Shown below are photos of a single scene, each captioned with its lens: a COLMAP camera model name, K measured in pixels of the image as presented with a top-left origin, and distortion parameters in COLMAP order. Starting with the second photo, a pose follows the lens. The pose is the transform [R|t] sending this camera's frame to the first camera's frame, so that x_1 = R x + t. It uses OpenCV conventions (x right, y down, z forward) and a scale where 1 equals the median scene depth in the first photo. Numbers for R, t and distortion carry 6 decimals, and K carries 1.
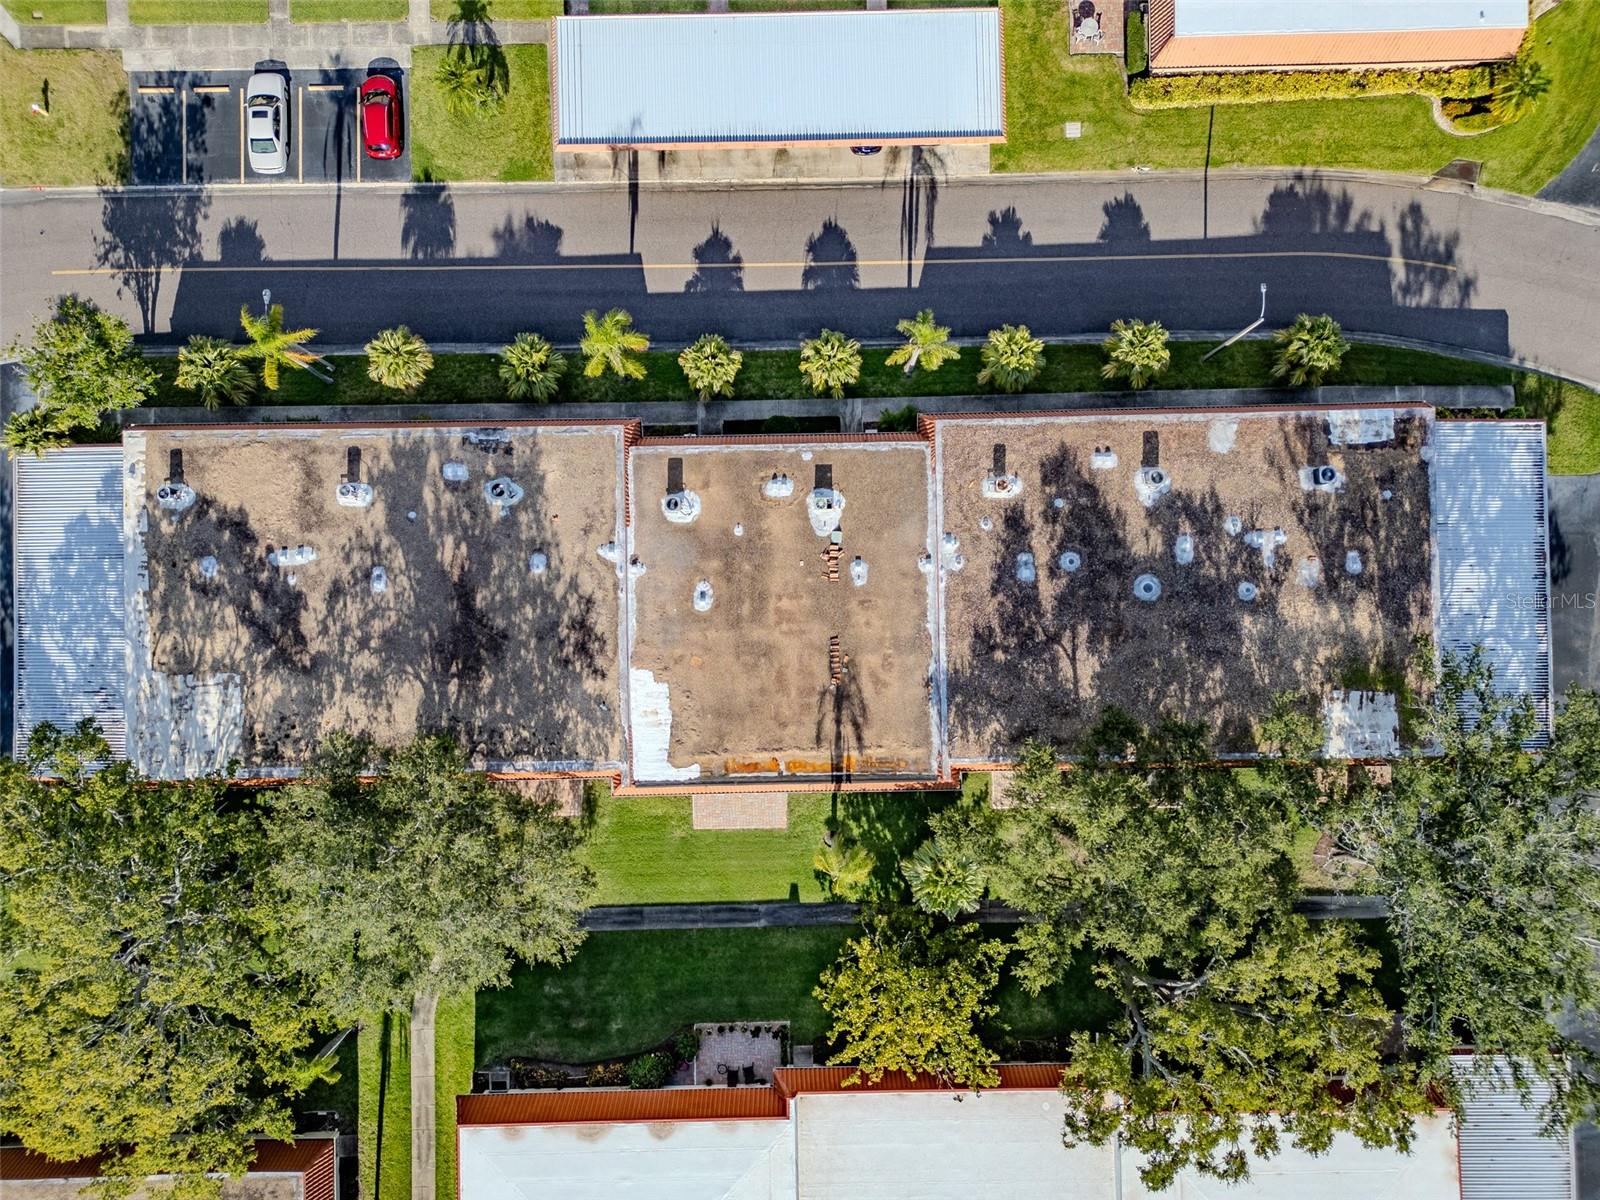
lens RADIAL K [[1115.1, 0, 801.3], [0, 1115.1, 600.8], [0, 0, 1]] dist [0.075030, -0.067965]
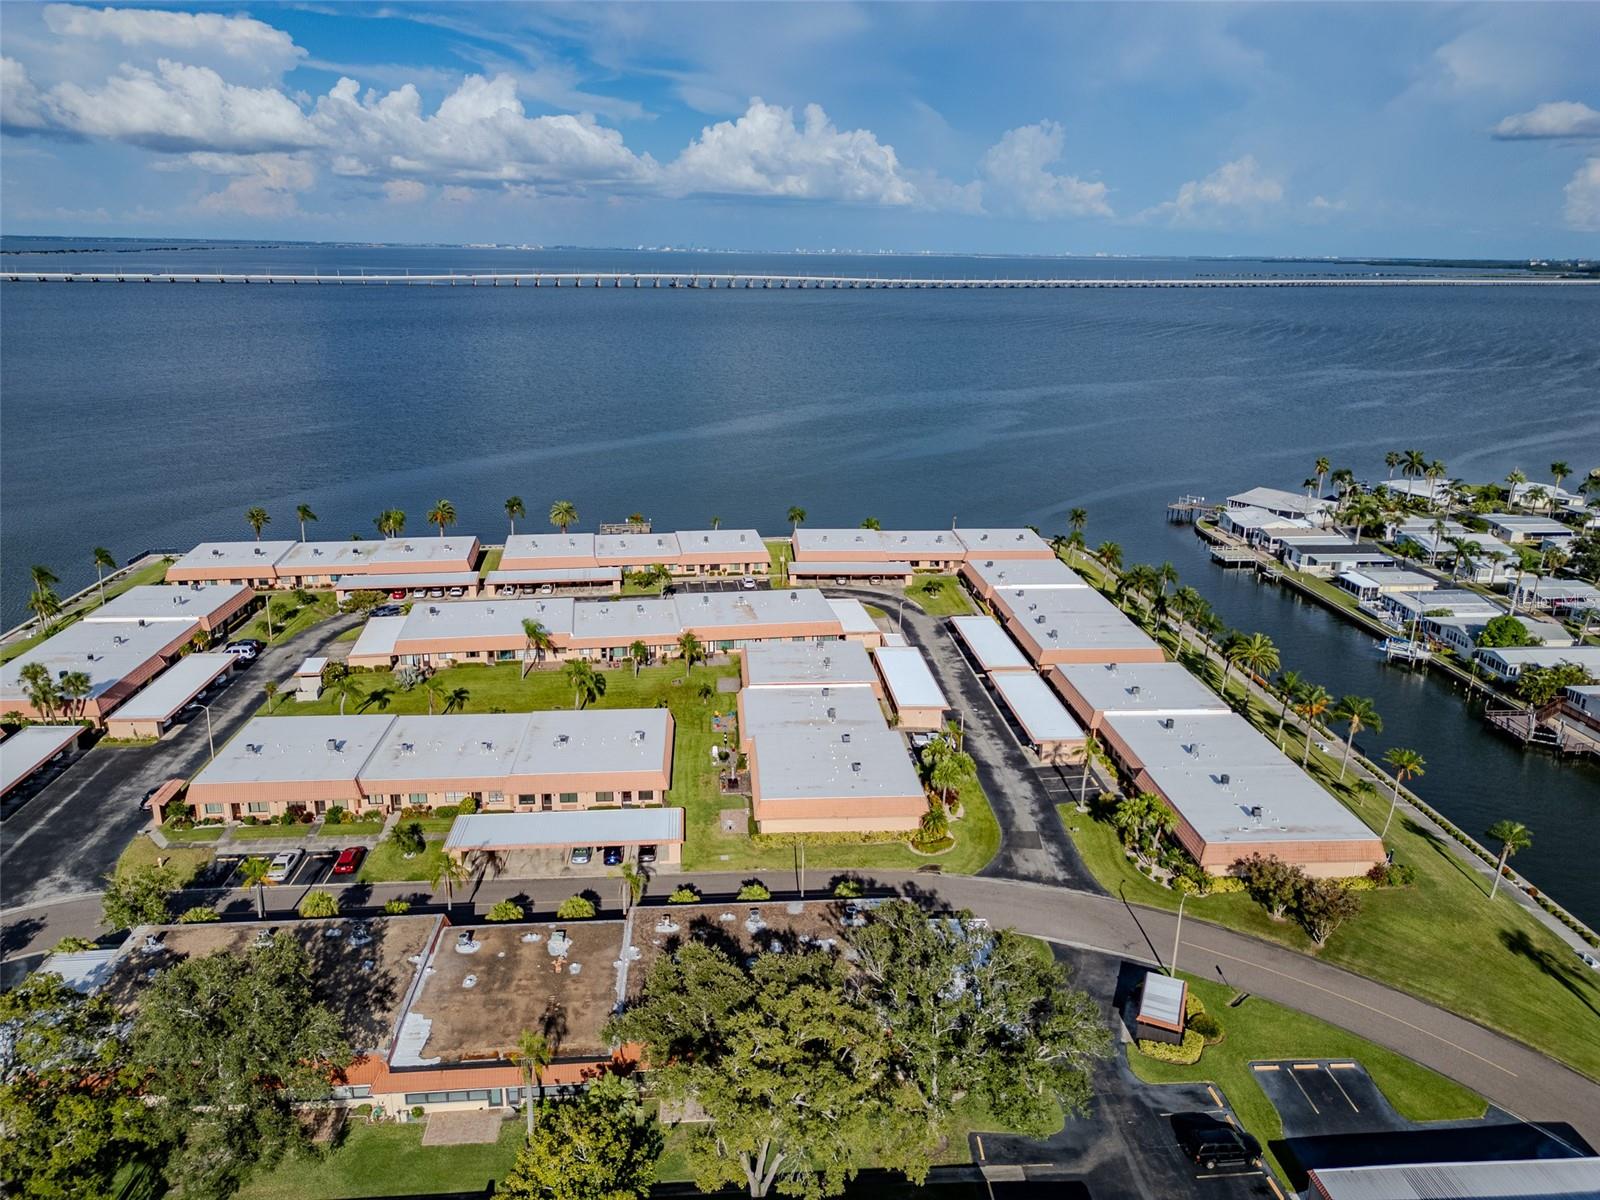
lens RADIAL K [[1111.3, 0, 790.4], [0, 1111.3, 602.8], [0, 0, 1]] dist [0.074209, -0.068517]
pose [[0.998128, 0.000951, 0.061160, 0.257936], [0.057542, 0.324511, -0.944130, 1.315122], [-0.020745, 0.945881, 0.323849, -0.003970]]
